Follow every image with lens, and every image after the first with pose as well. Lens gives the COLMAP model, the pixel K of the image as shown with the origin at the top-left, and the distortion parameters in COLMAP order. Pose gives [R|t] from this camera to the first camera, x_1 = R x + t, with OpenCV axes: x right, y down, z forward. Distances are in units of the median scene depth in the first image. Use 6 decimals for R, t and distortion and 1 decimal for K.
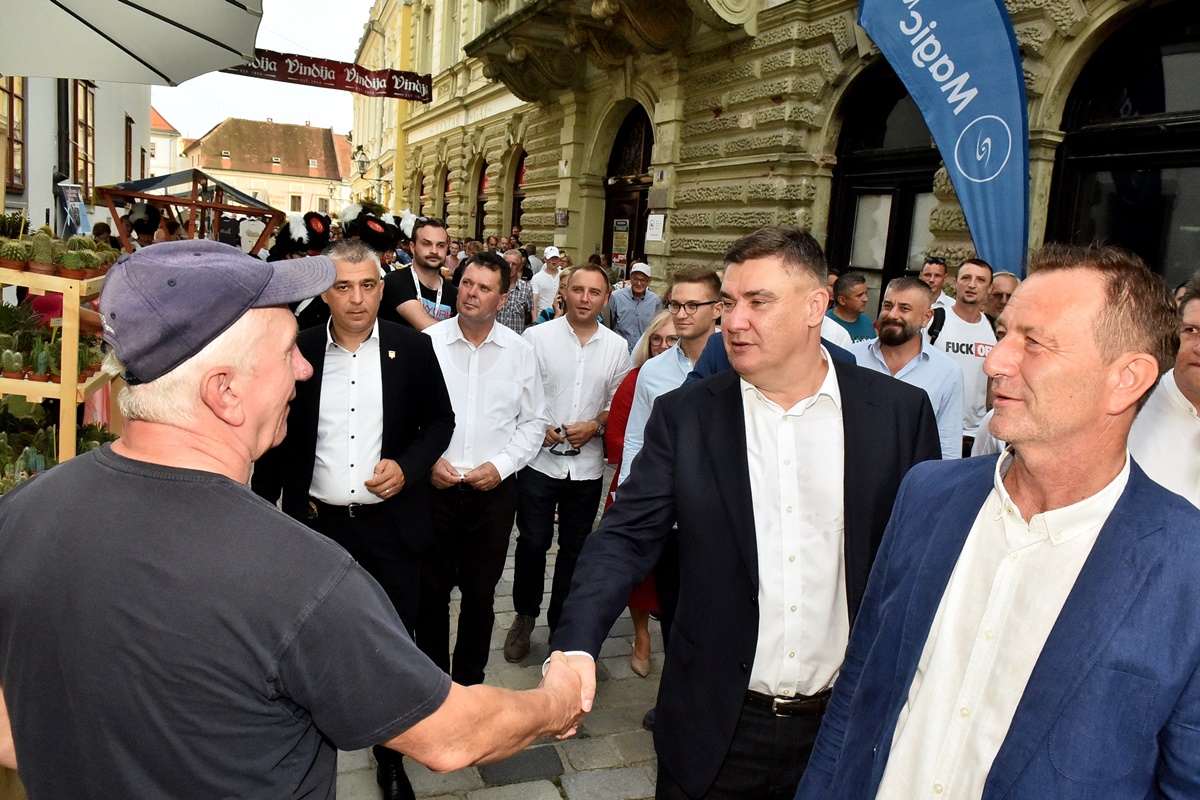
lens RADIAL K [[867.5, 0, 600.0], [0, 867.5, 400.0], [0, 0, 1]] dist [-0.005174, -0.043502]
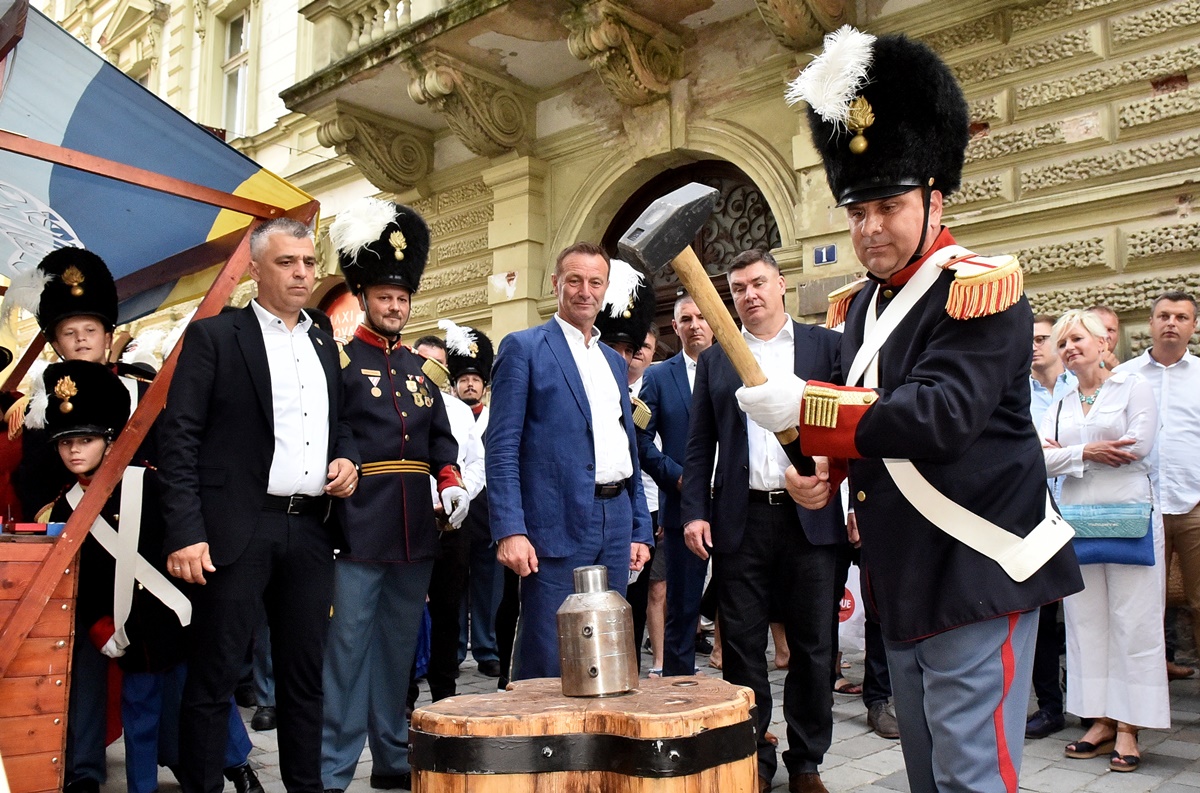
lens RADIAL K [[939.3, 0, 600.0], [0, 939.3, 396.5], [0, 0, 1]] dist [-0.039000, -0.003598]
pose [[0.891972, -0.047537, 0.449585, -0.305387], [0.161899, 0.962090, -0.219480, -0.061423], [-0.422108, 0.268558, 0.865853, 0.530196]]
